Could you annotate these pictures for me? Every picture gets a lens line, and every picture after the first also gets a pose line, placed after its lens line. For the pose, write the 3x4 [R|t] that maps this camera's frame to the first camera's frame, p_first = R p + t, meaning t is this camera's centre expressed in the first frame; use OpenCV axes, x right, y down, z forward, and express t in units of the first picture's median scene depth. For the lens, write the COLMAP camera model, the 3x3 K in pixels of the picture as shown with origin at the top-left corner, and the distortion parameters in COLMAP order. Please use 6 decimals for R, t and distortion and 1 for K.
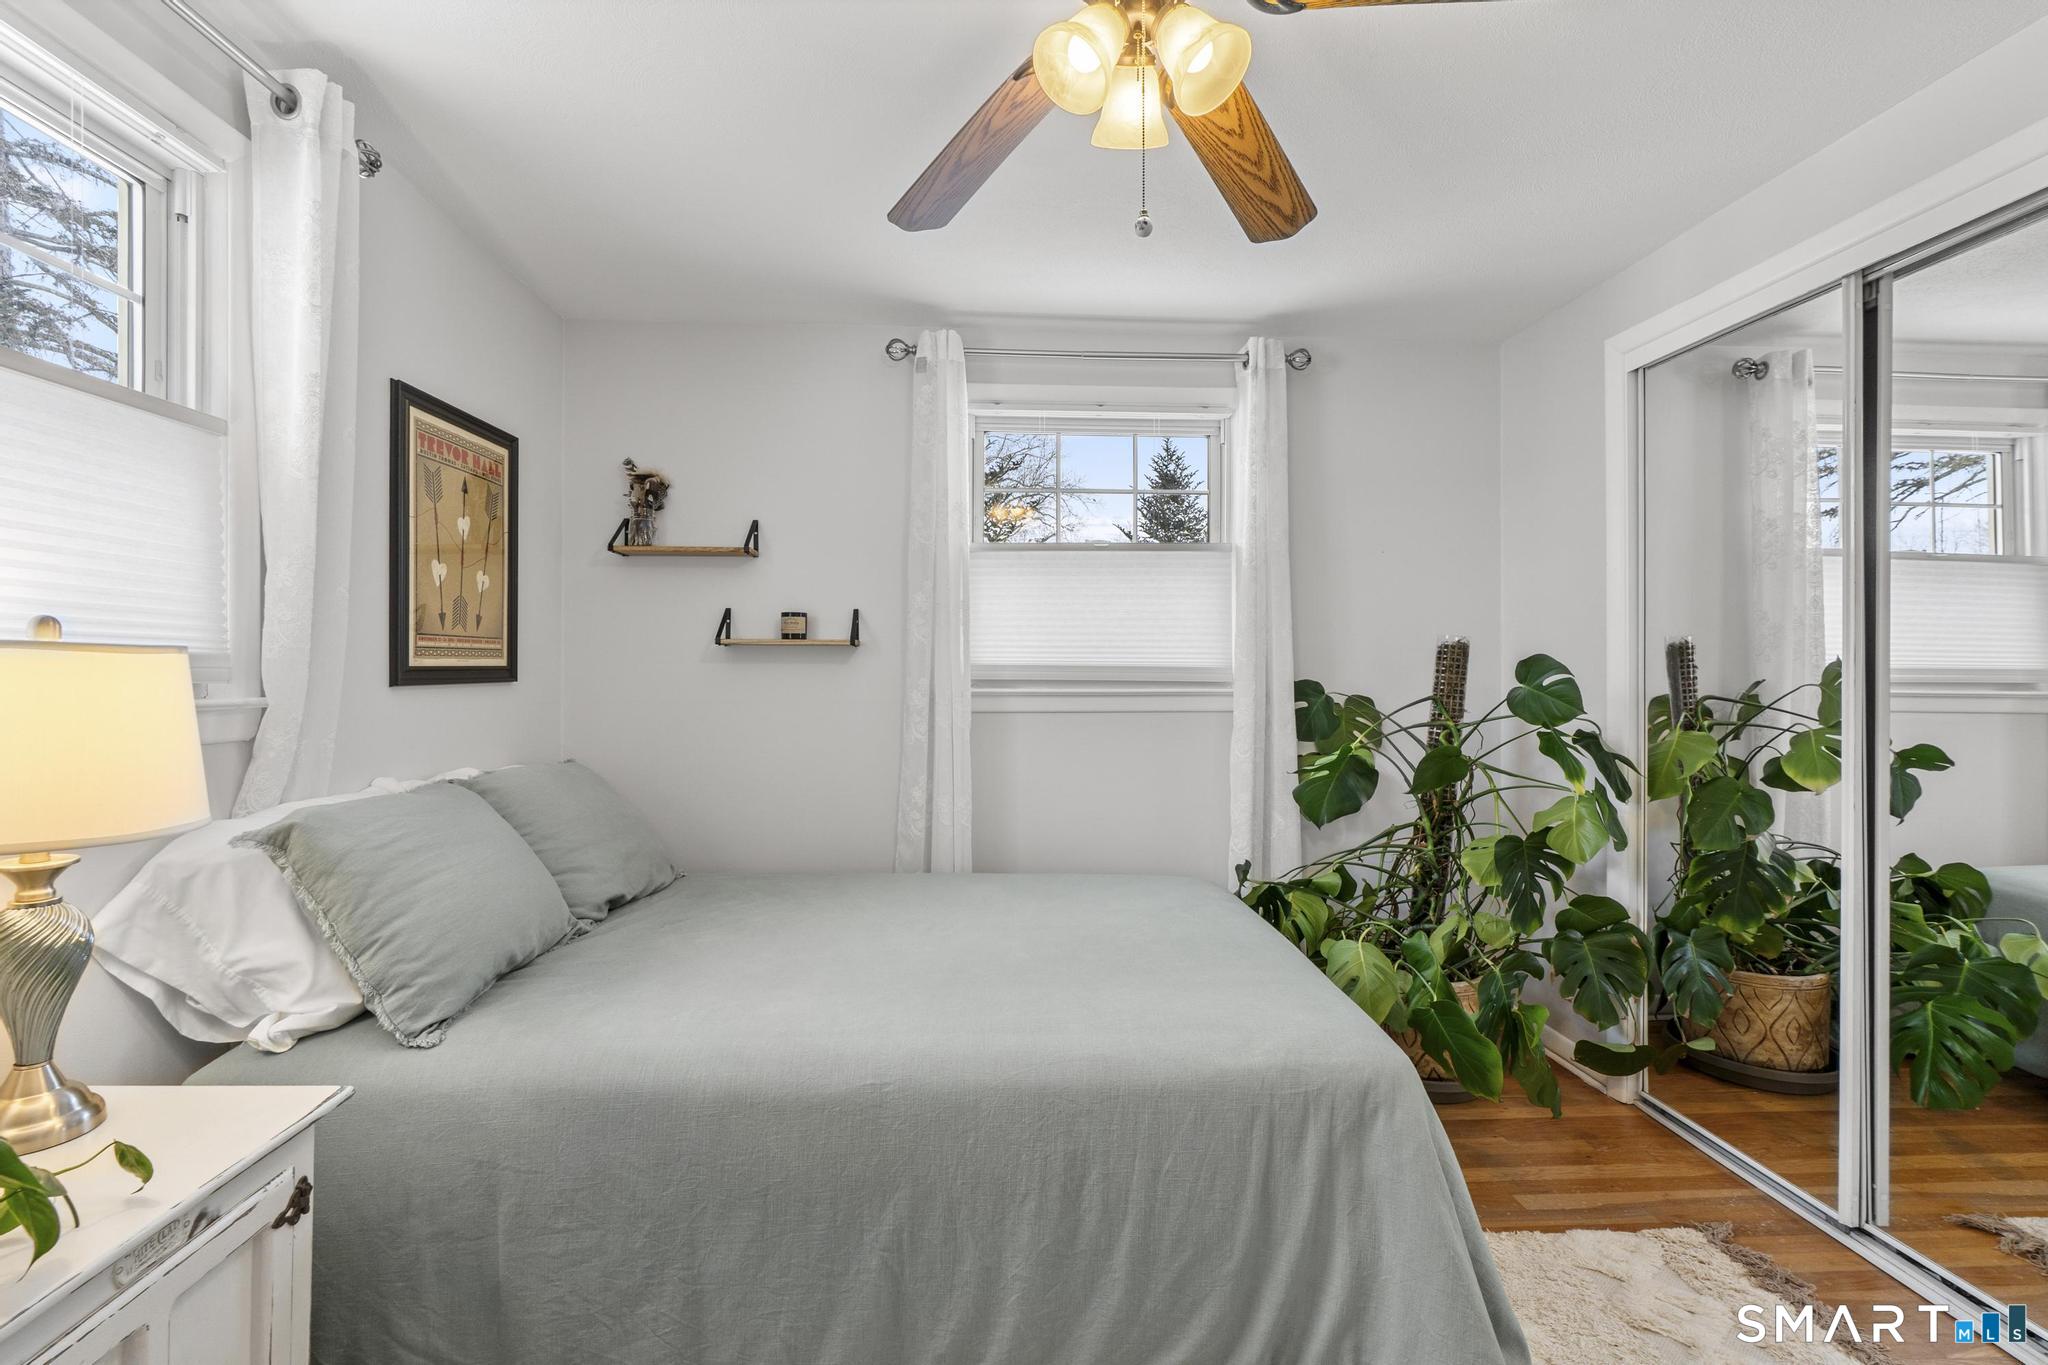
lens RADIAL K [[920.1, 0, 1014.0], [0, 920.1, 667.9], [0, 0, 1]] dist [-0.015283, 0.004687]
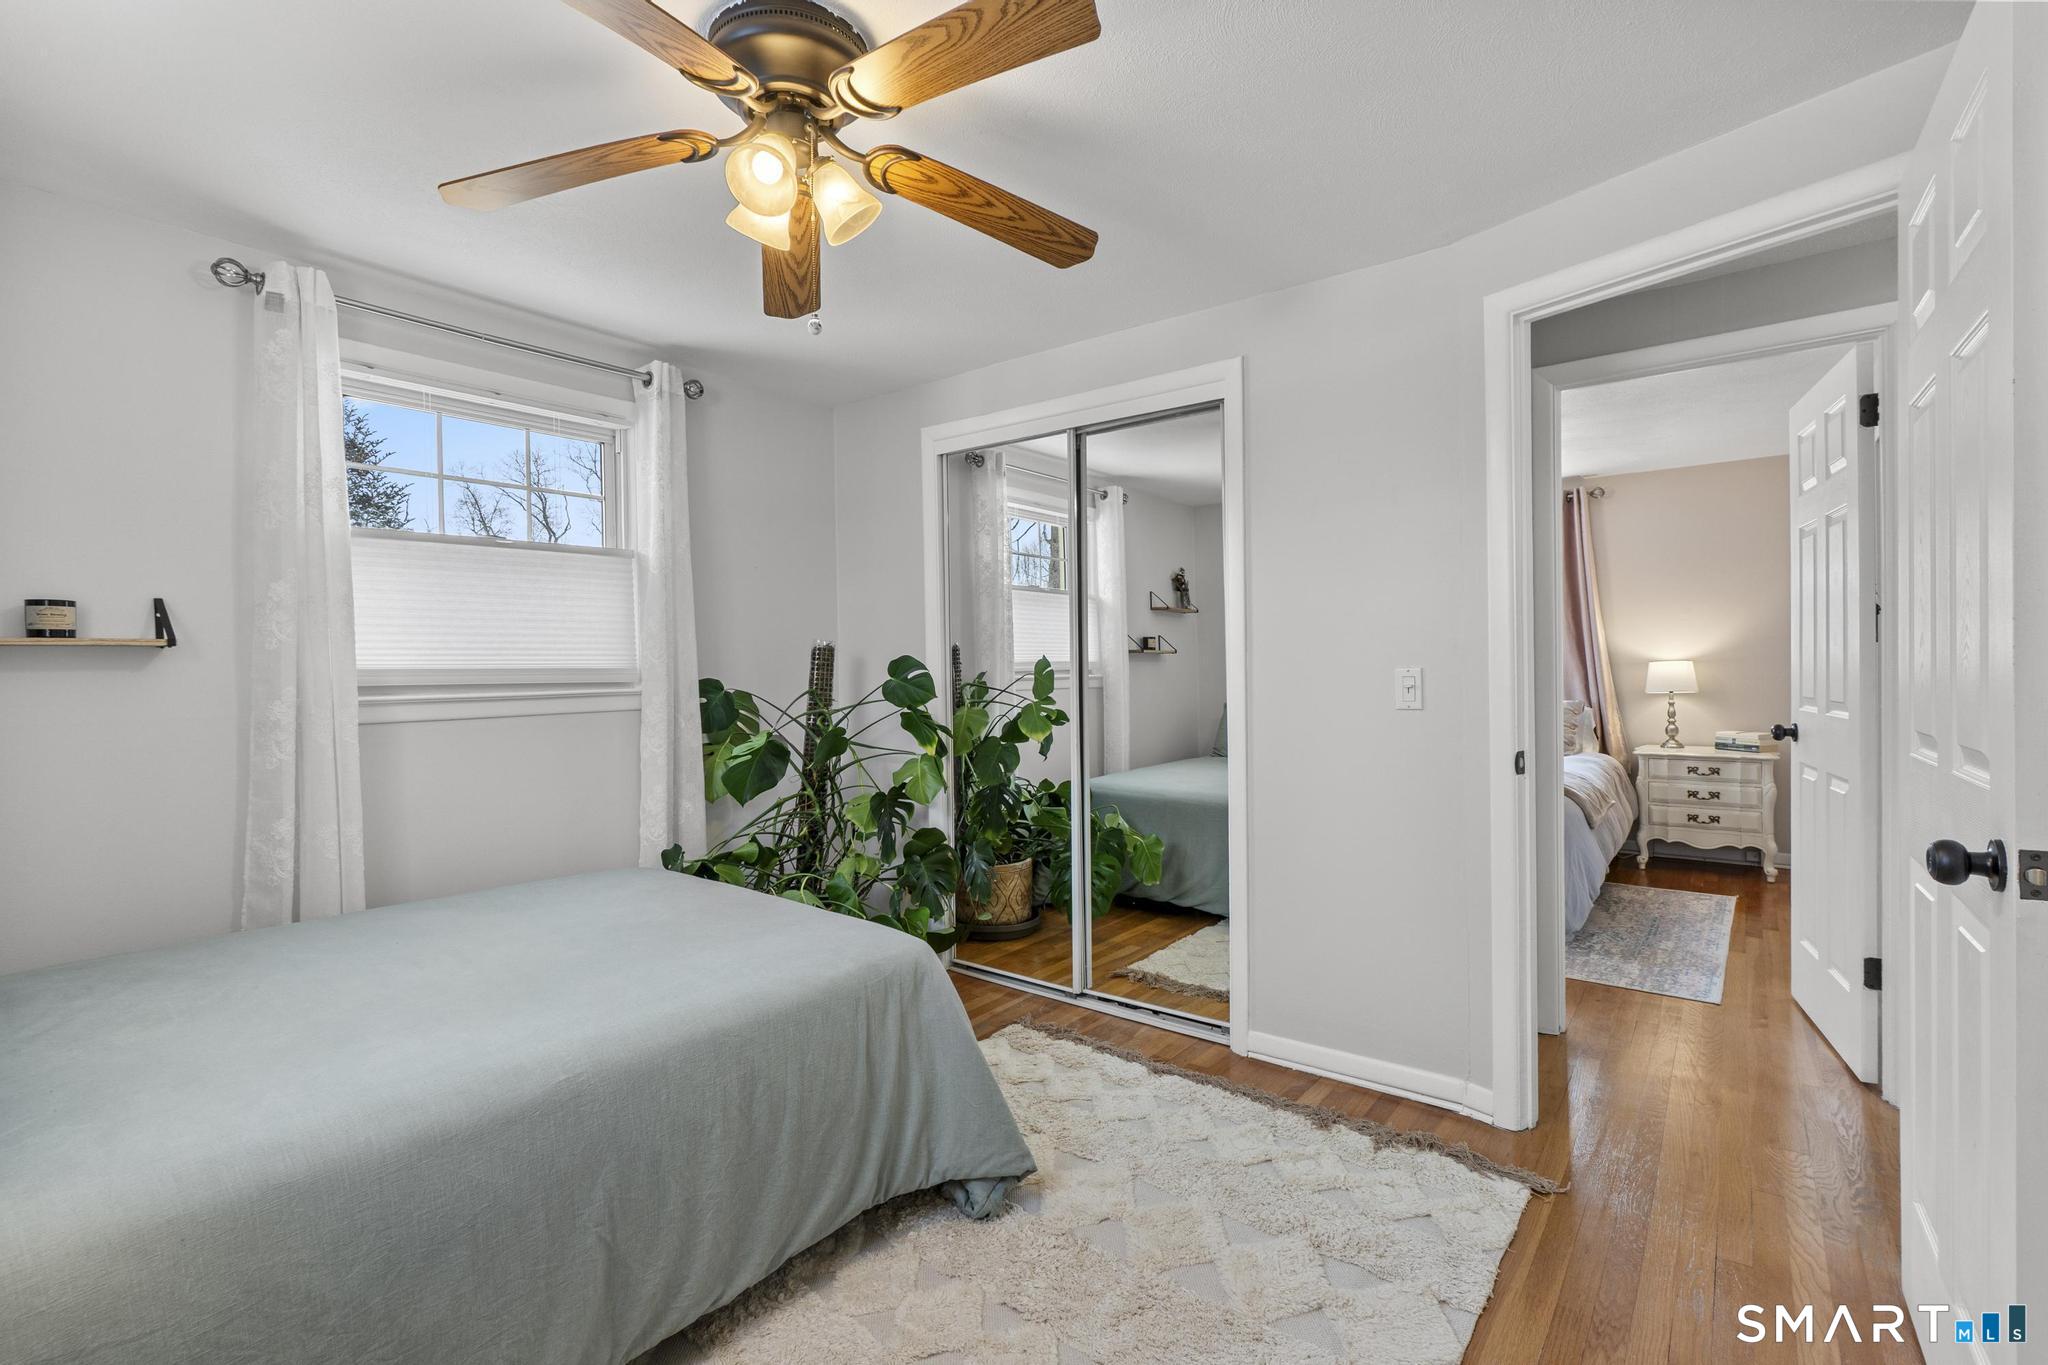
lens RADIAL K [[920.1, 0, 1019.9], [0, 920.1, 676.2], [0, 0, 1]] dist [-0.015283, 0.004687]
pose [[0.658632, -0.020754, 0.752179, -0.309890], [0.011765, 0.999781, 0.017284, -0.005135], [-0.752373, -0.002534, 0.658732, -0.030624]]
